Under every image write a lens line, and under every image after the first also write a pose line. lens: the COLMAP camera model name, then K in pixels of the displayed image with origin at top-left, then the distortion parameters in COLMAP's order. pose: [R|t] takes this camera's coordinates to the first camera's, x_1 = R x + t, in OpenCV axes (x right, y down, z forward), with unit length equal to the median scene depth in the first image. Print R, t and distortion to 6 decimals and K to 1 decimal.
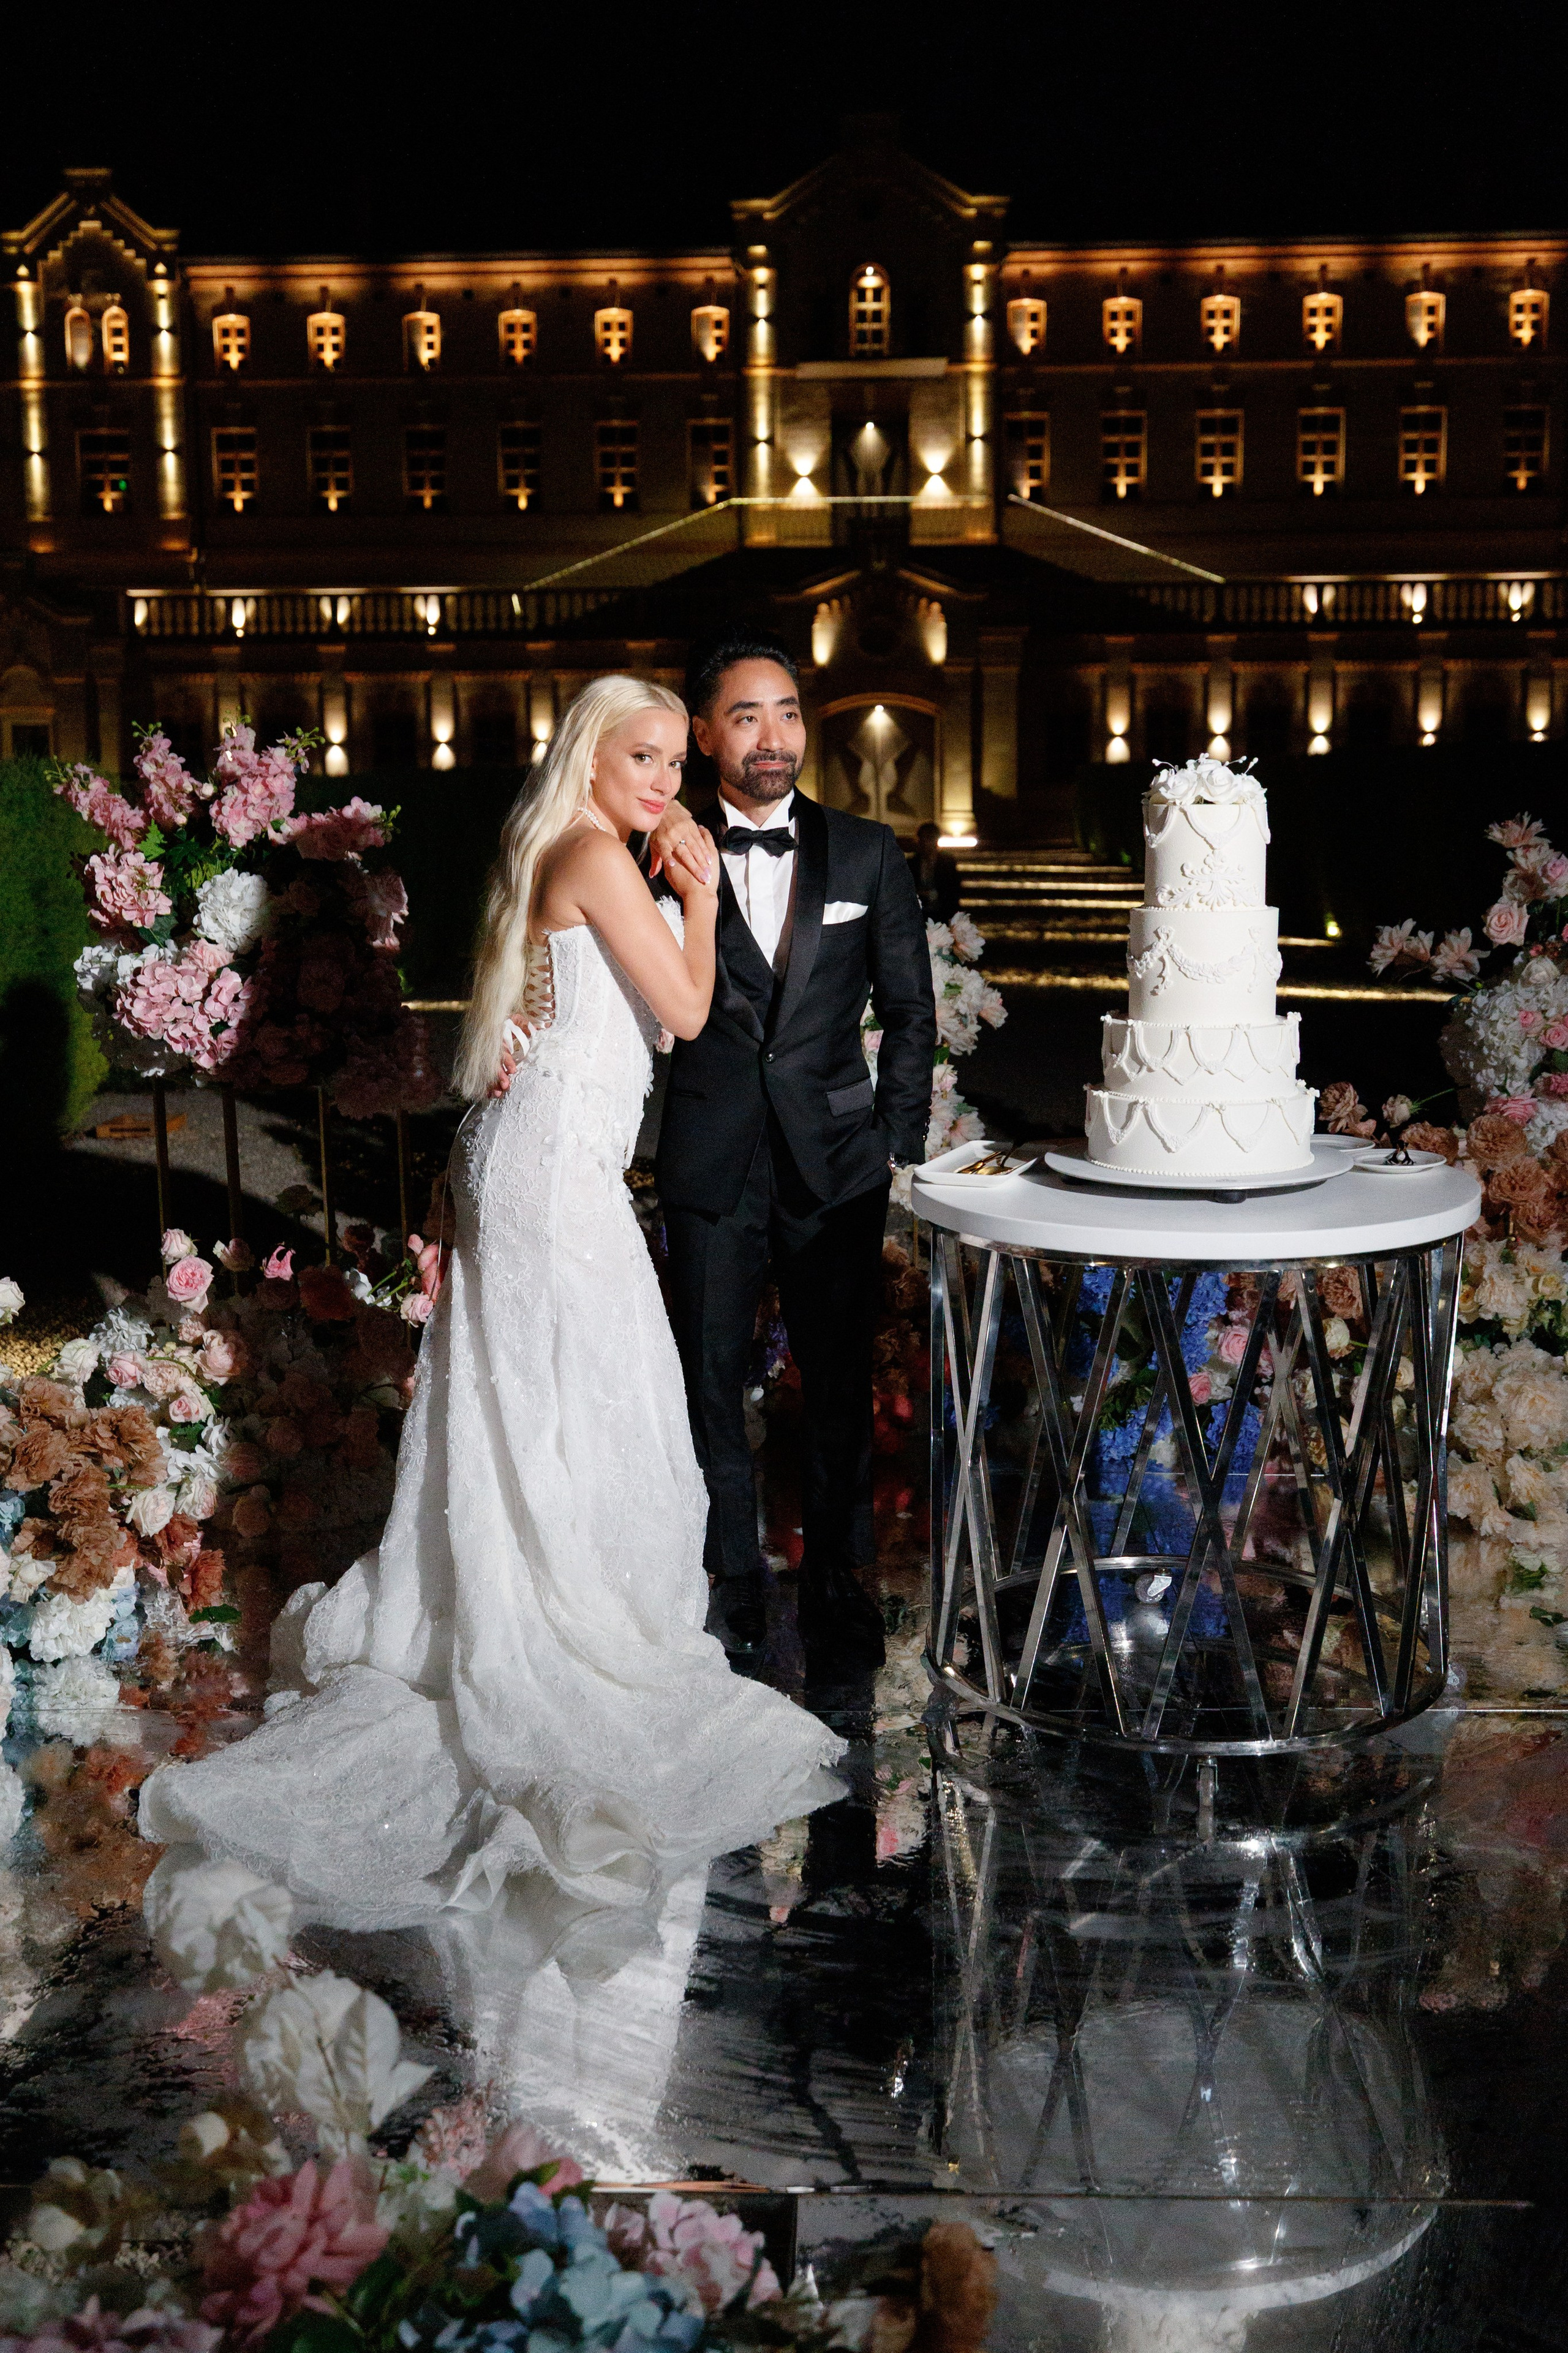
lens RADIAL K [[2328.2, 0, 765.0], [0, 2328.2, 1170.4], [0, 0, 1]] dist [-0.001463, -0.002812]
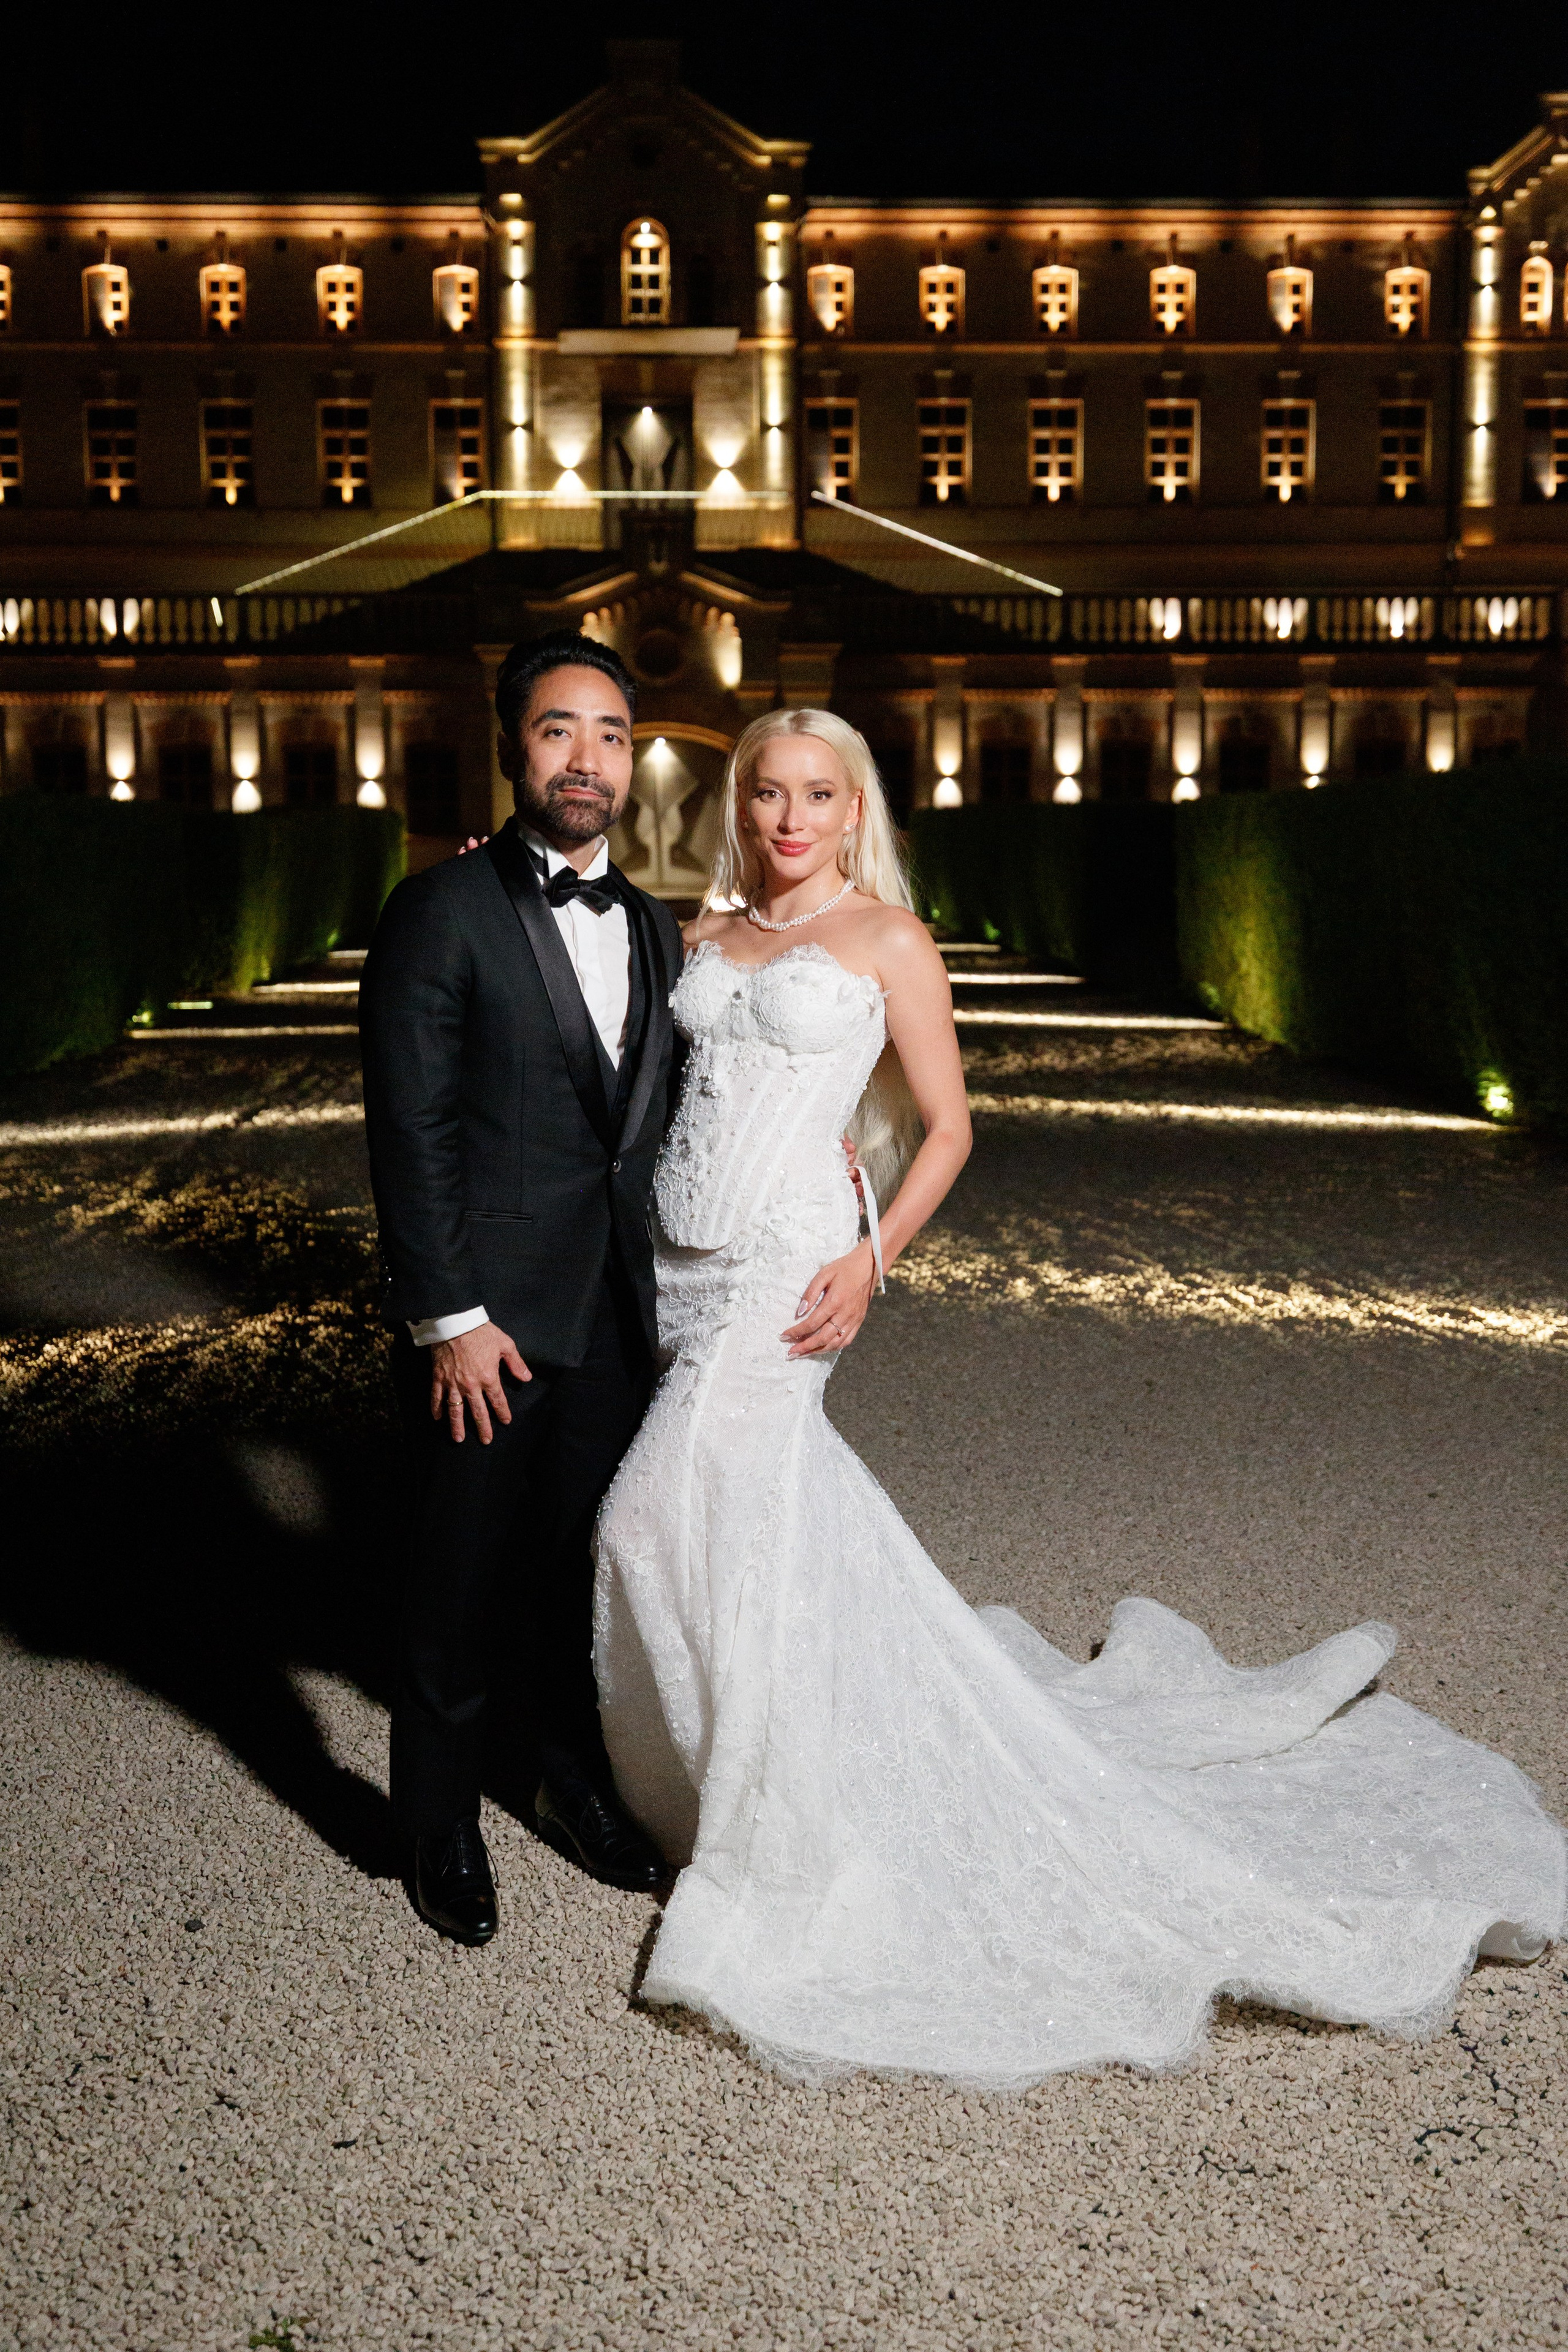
lens RADIAL K [[2299.5, 0, 746.5], [0, 2299.5, 1168.4], [0, 0, 1]] dist [-0.003816, 0.004052]
pose [[0.996631, -0.007992, 0.081630, 0.010840], [0.009721, 0.999736, -0.020804, -0.027690], [-0.081443, 0.021528, 0.996446, 0.173671]]
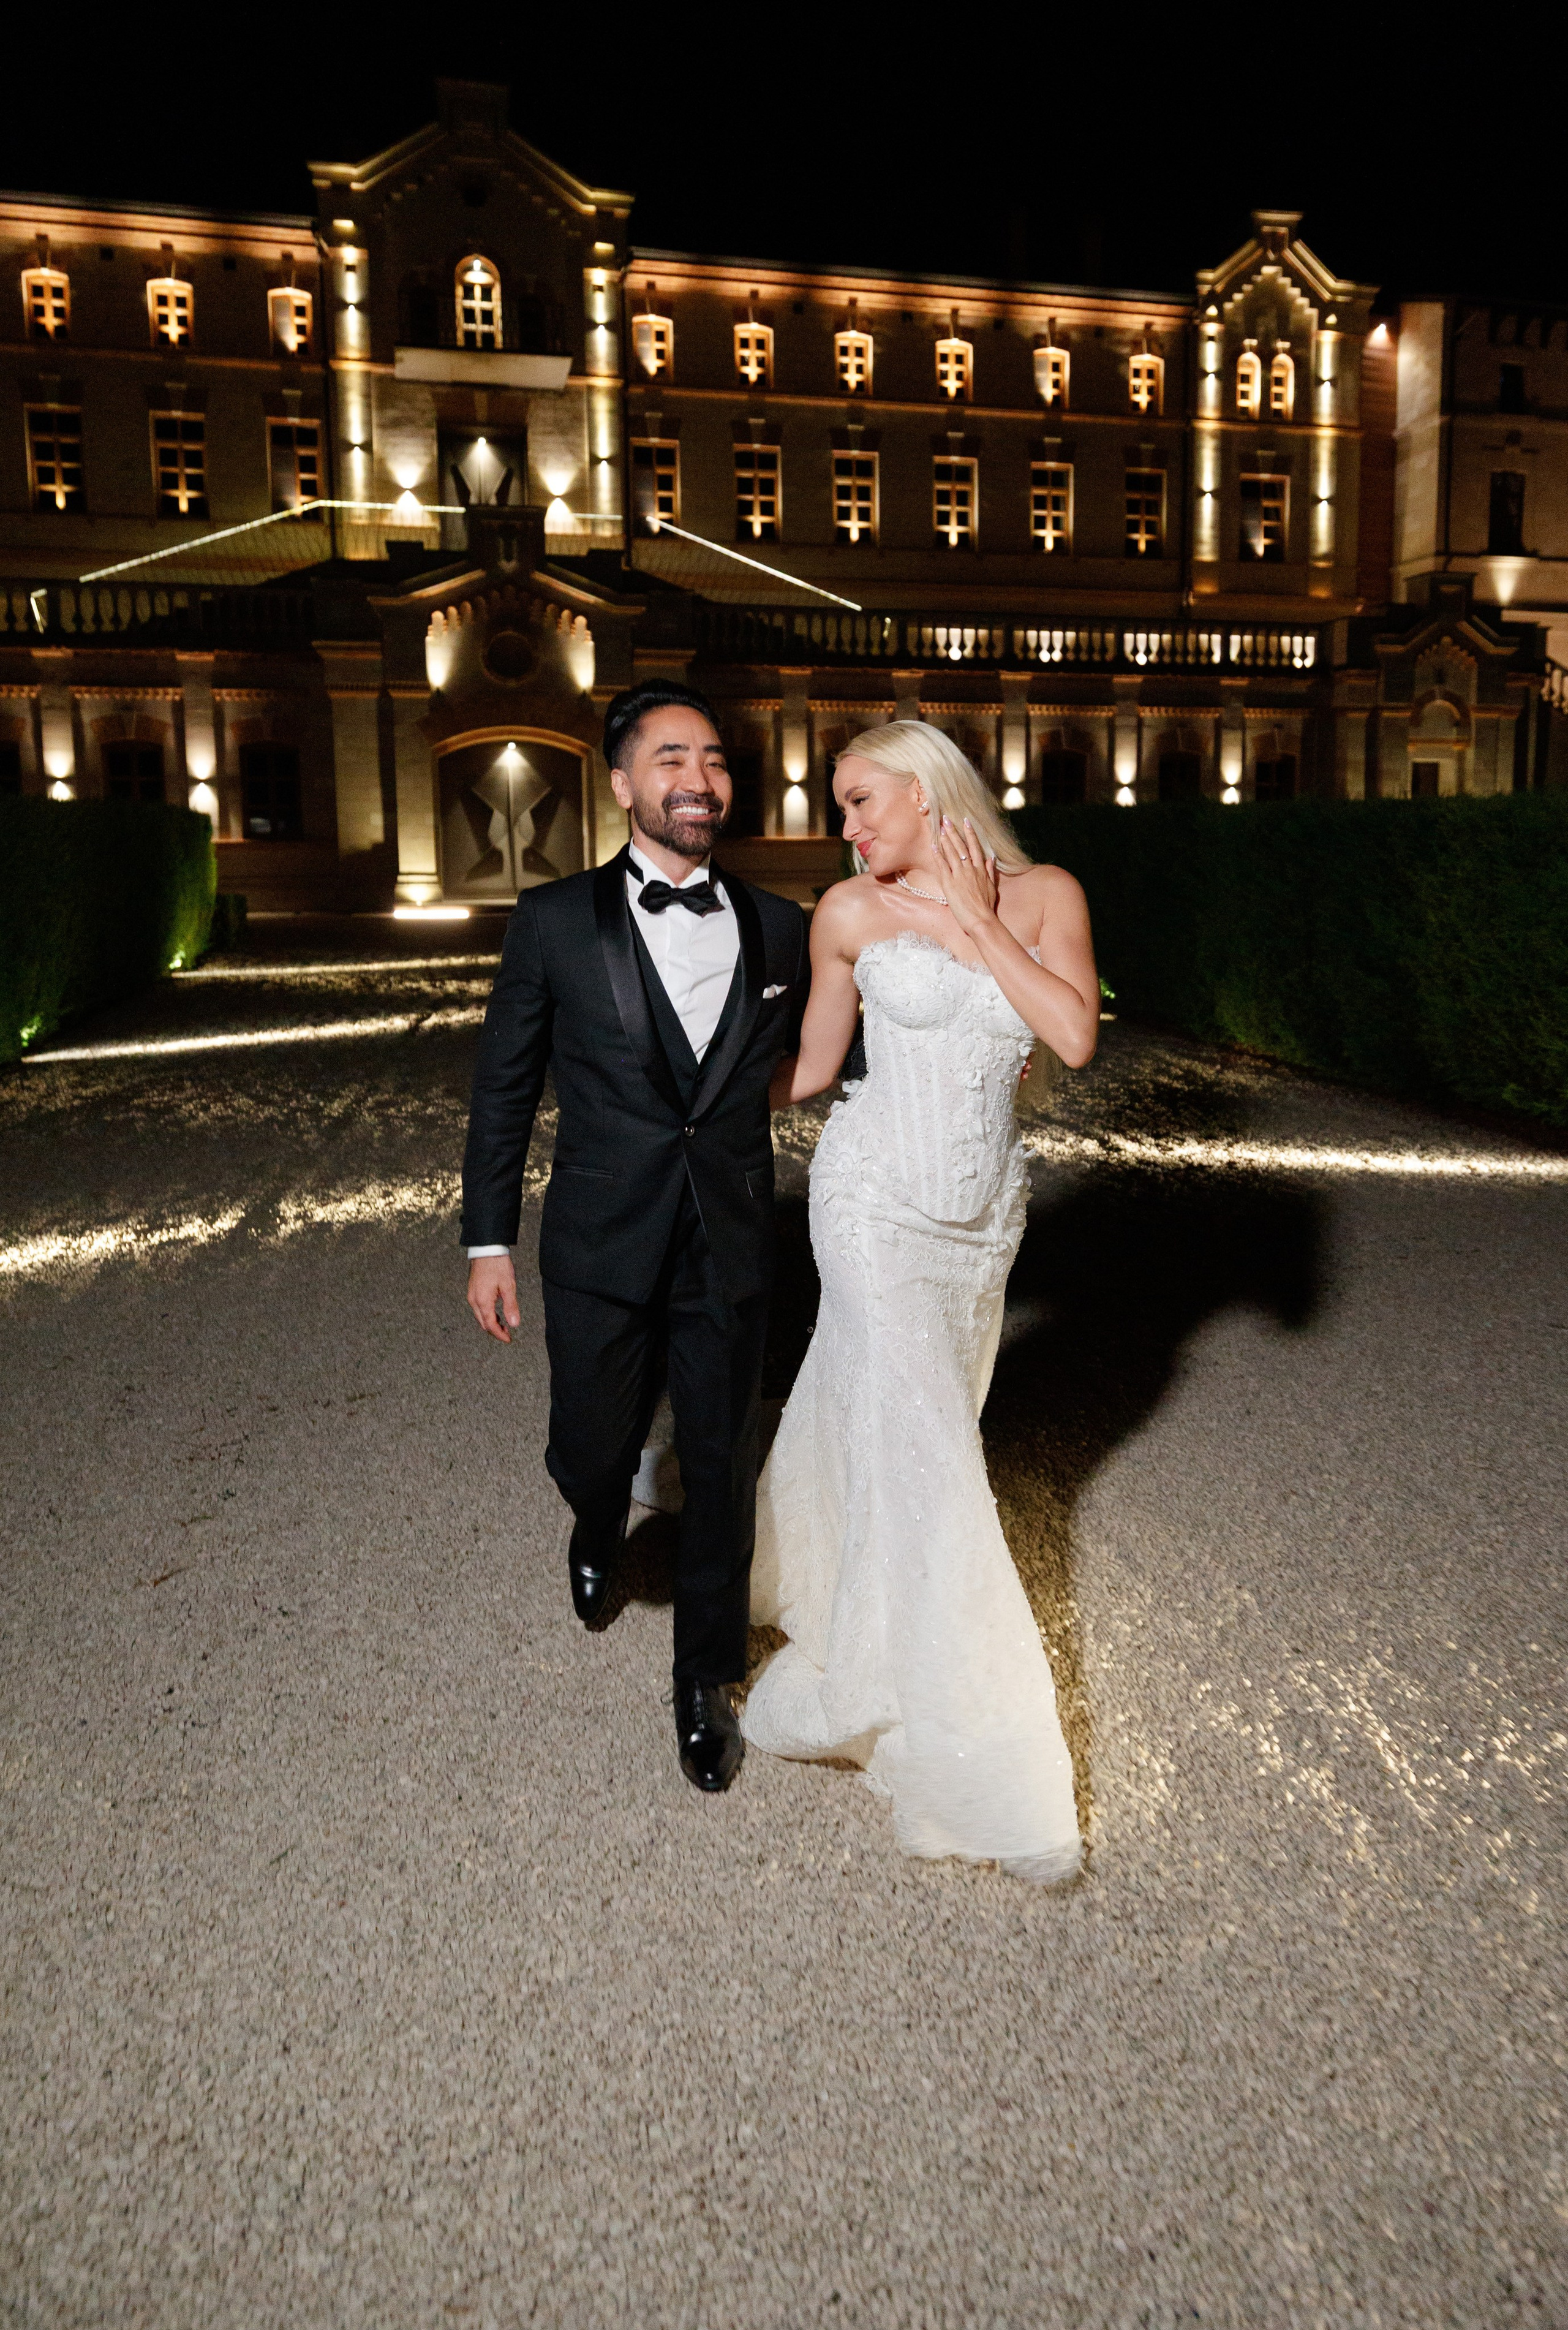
lens RADIAL K [[1449.1, 0, 802.1], [0, 1449.1, 1023.4], [0, 0, 1]] dist [-0.001868, -0.000926]
pose [[0.962134, -0.029085, 0.271019, 0.006054], [0.039019, 0.998747, -0.031336, -0.074149], [-0.269768, 0.040724, 0.962064, 0.444004]]
